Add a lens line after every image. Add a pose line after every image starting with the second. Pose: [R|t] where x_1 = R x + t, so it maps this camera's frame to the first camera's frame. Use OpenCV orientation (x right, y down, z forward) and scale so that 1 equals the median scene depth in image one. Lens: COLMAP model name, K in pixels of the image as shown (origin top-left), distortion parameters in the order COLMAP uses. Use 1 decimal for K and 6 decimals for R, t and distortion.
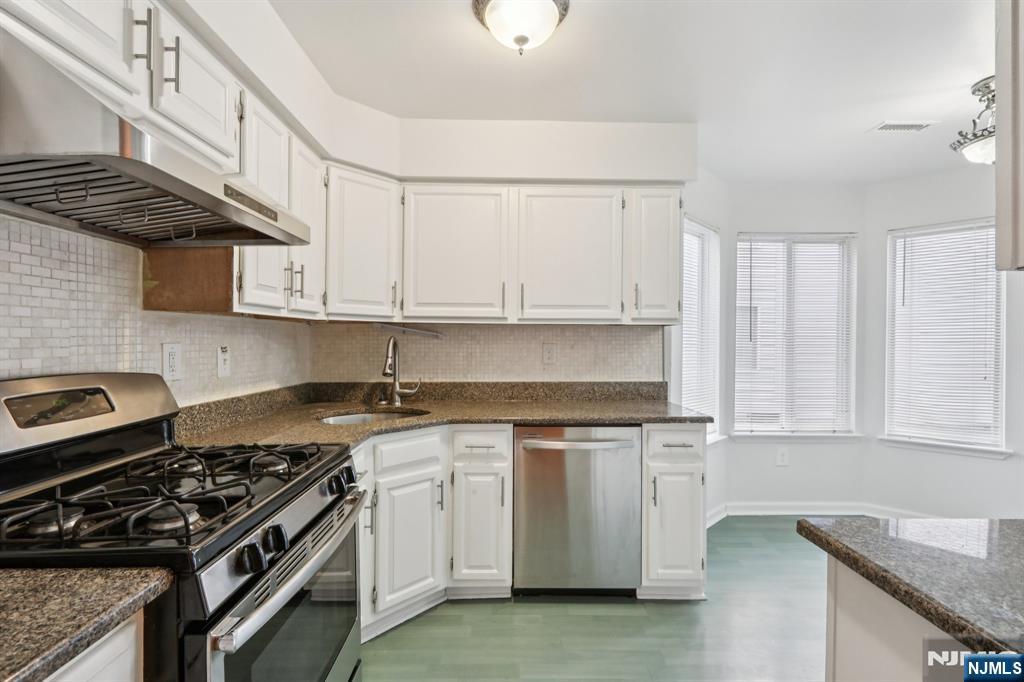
lens RADIAL K [[469.7, 0, 517.8], [0, 469.7, 342.1], [0, 0, 1]] dist [0.002200, -0.000529]
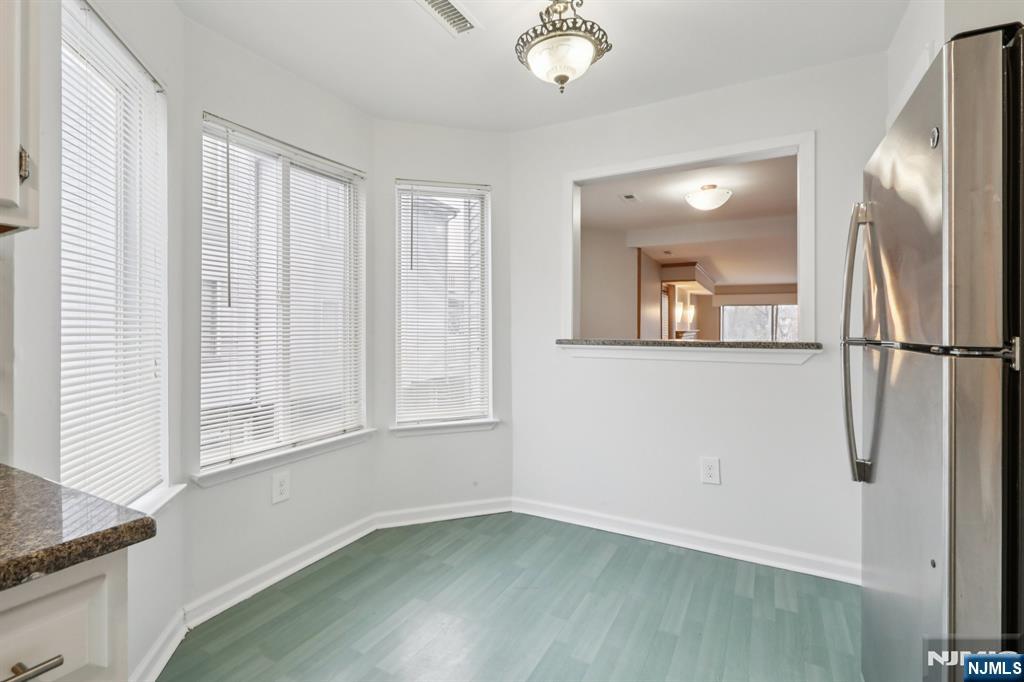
lens RADIAL K [[469.7, 0, 519.7], [0, 469.7, 334.4], [0, 0, 1]] dist [0.002200, -0.000529]
pose [[0.493131, -0.020642, 0.869710, 0.167495], [0.003050, 0.999753, 0.021999, 0.020874], [-0.869949, -0.008196, 0.493073, 0.398315]]
